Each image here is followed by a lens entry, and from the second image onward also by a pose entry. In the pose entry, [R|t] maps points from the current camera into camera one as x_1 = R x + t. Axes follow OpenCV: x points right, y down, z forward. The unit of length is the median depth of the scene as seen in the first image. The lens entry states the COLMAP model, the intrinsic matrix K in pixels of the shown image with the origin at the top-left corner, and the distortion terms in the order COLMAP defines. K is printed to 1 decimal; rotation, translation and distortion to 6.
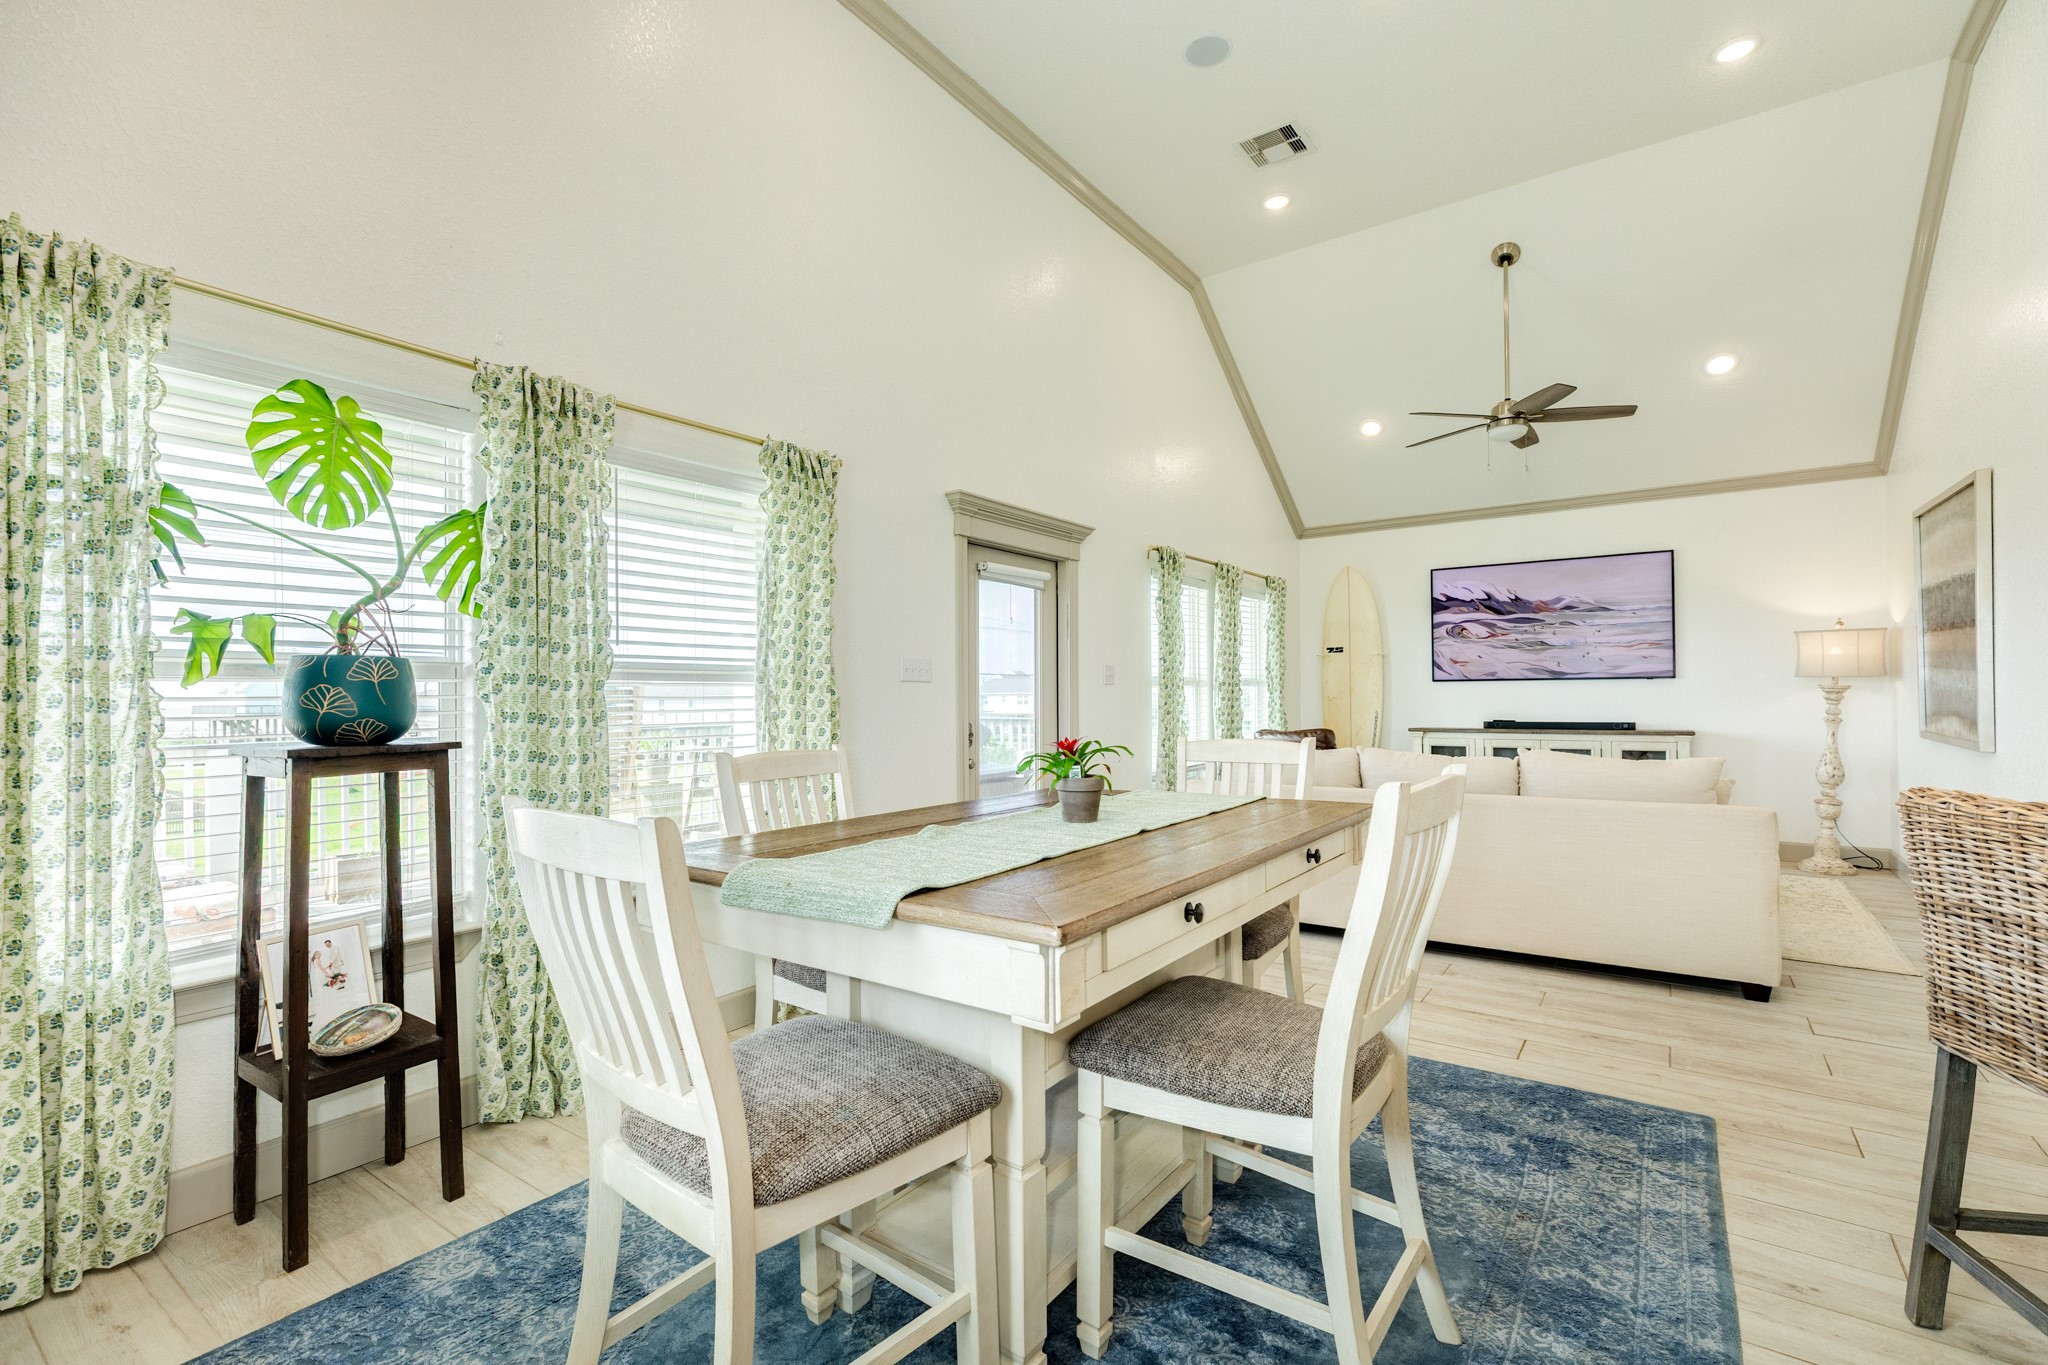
lens RADIAL K [[911.2, 0, 1020.8], [0, 911.2, 687.8], [0, 0, 1]] dist [0.007524, -0.001012]
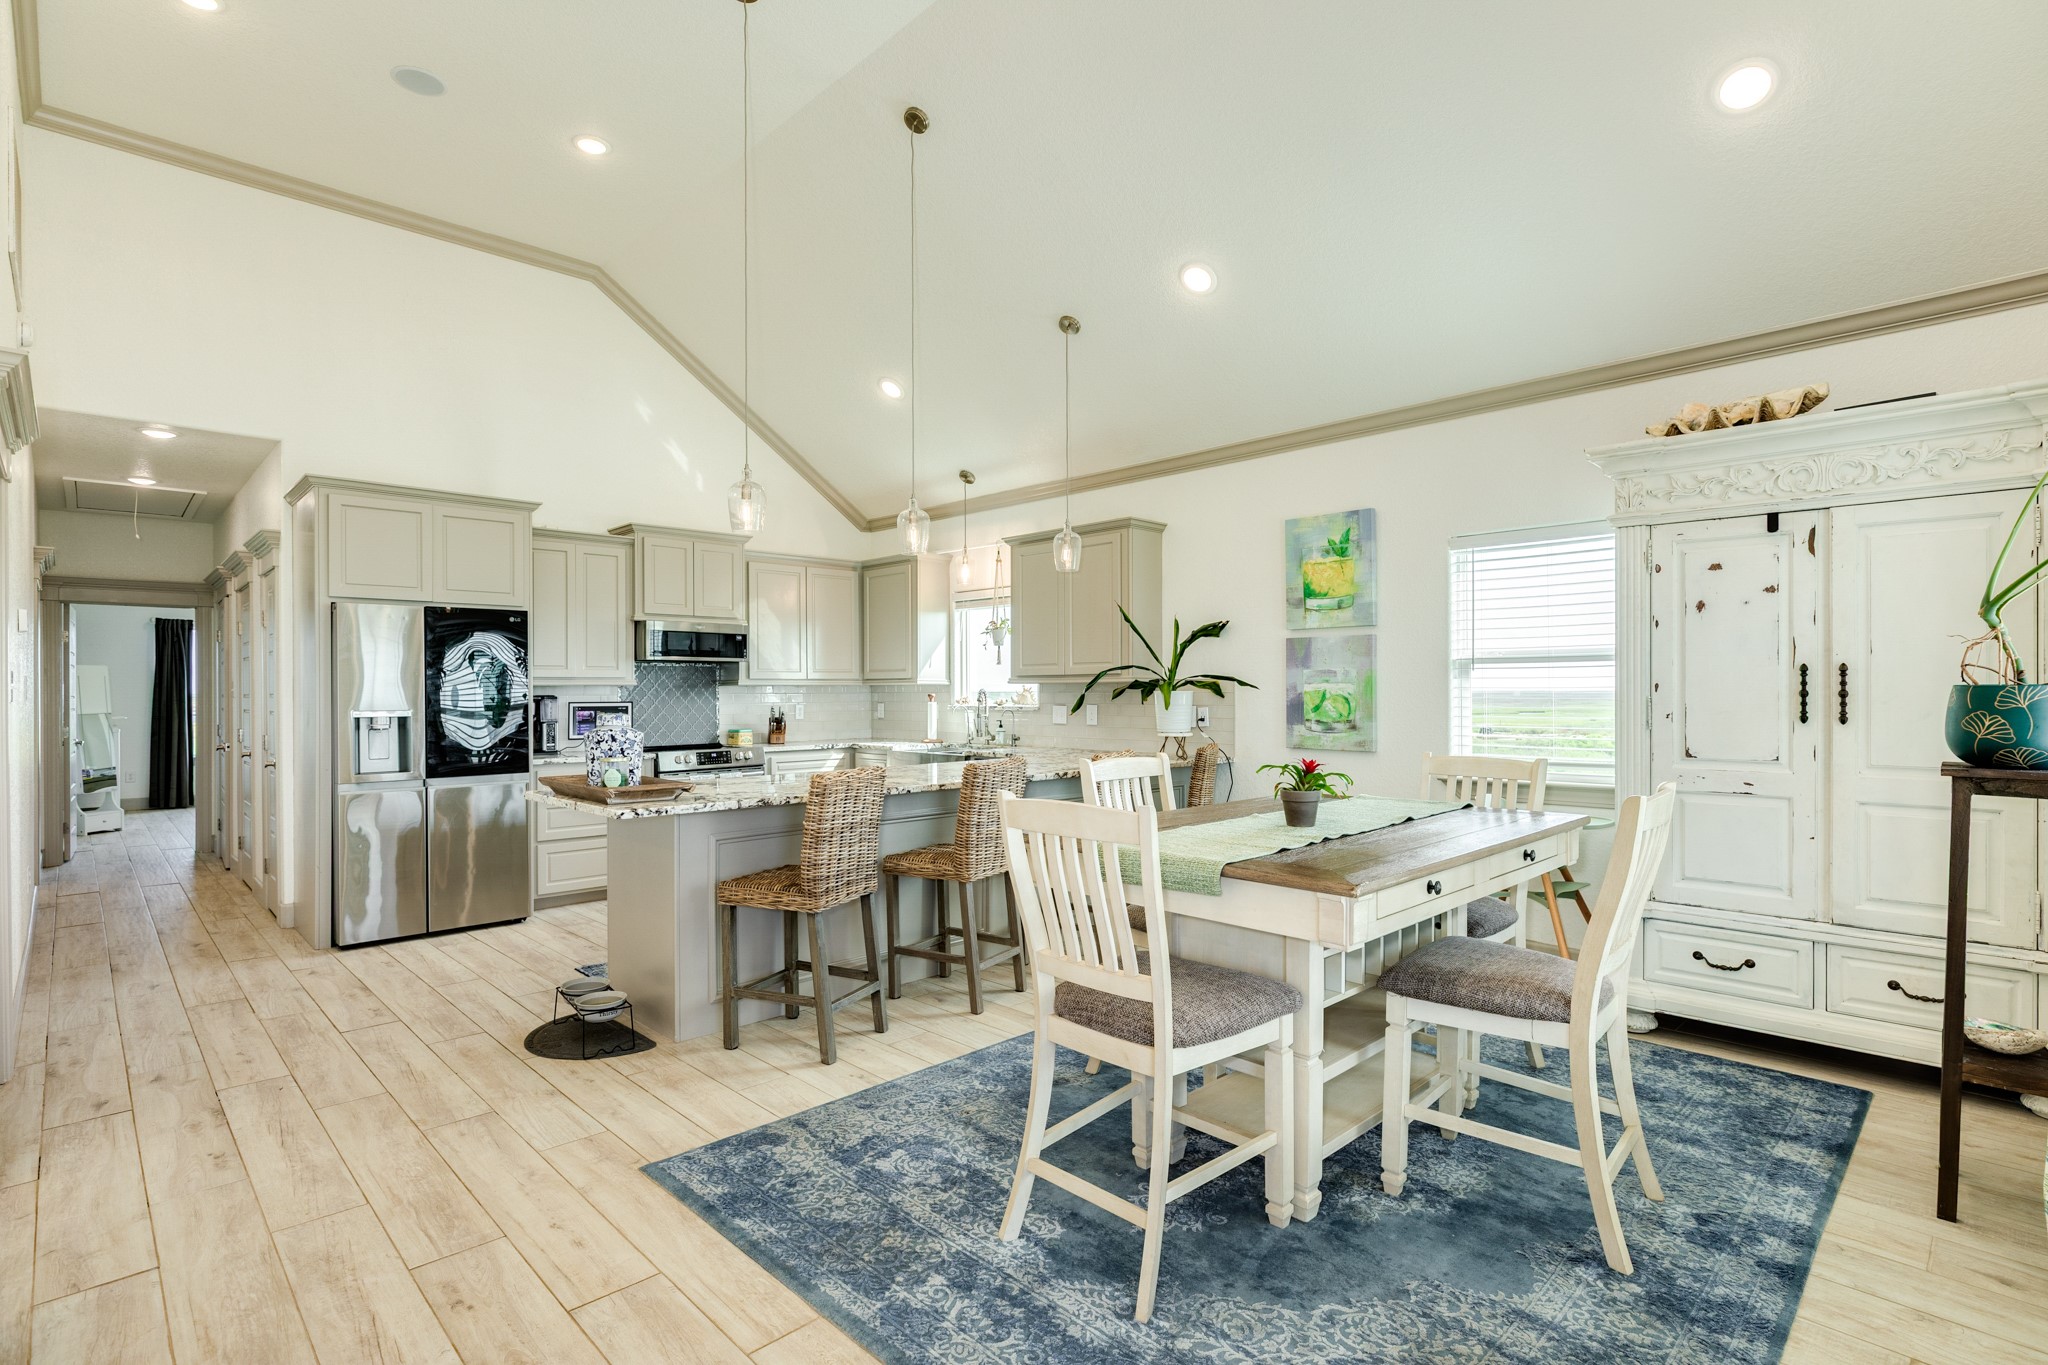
lens RADIAL K [[984.7, 0, 1017.7], [0, 984.7, 690.0], [0, 0, 1]] dist [-0.005499, 0.000267]
pose [[-0.983511, 0.012513, 0.180416, 0.061513], [0.010977, 0.999895, -0.009510, -0.009262], [-0.180516, -0.007372, -0.983544, 0.730542]]
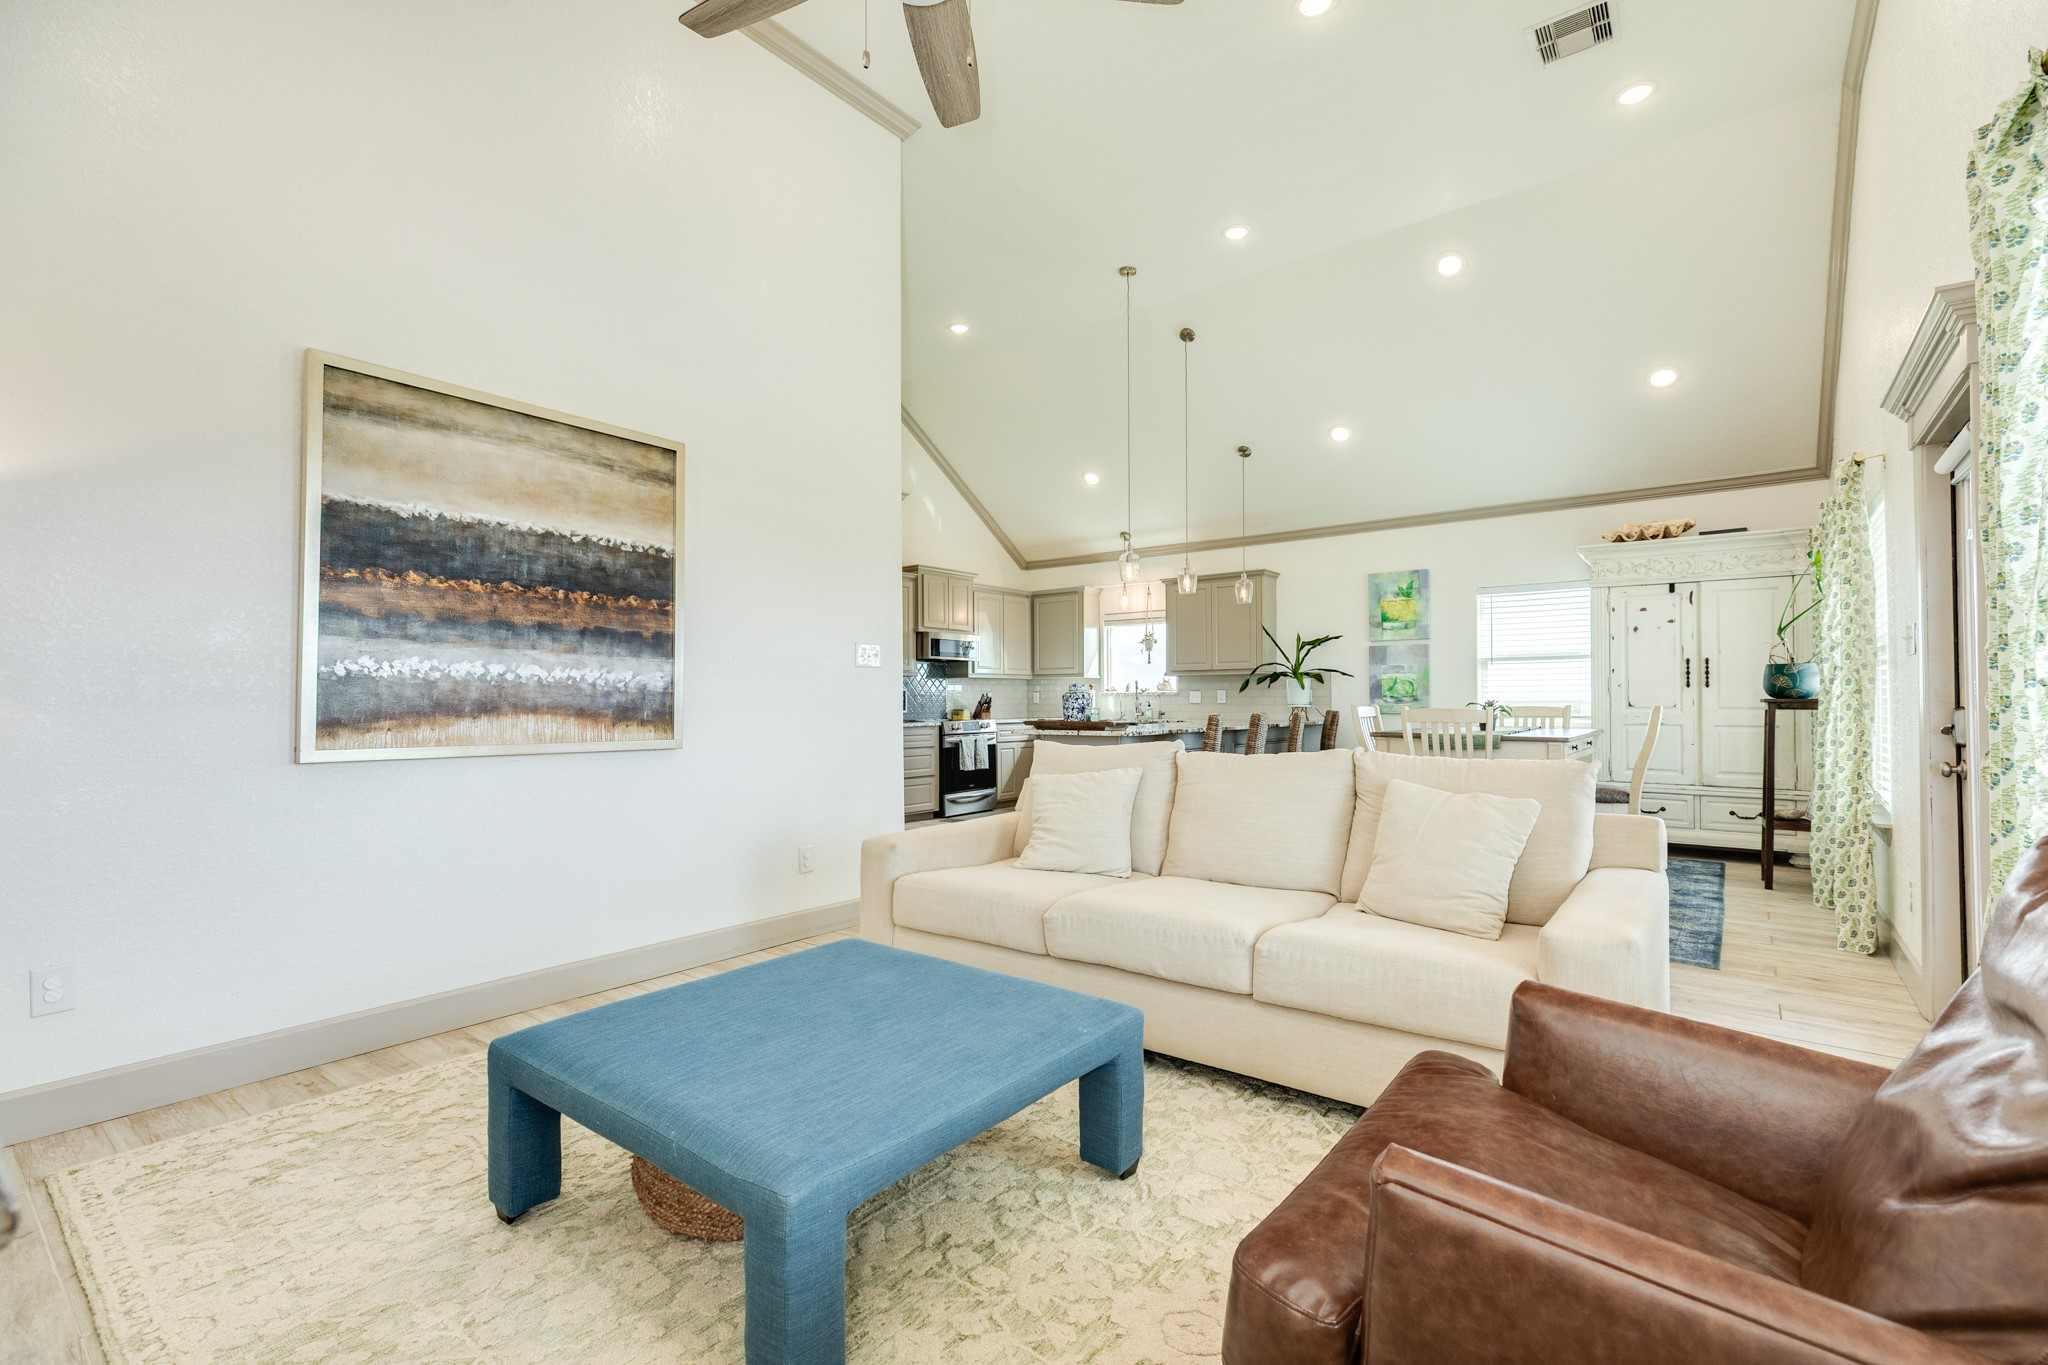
lens RADIAL K [[911.2, 0, 1020.2], [0, 911.2, 686.2], [0, 0, 1]] dist [0.007524, -0.001012]
pose [[-0.998790, 0.013154, 0.047384, 0.394034], [0.012054, 0.999653, -0.023426, 0.019143], [-0.047676, -0.022827, -0.998602, 1.132212]]
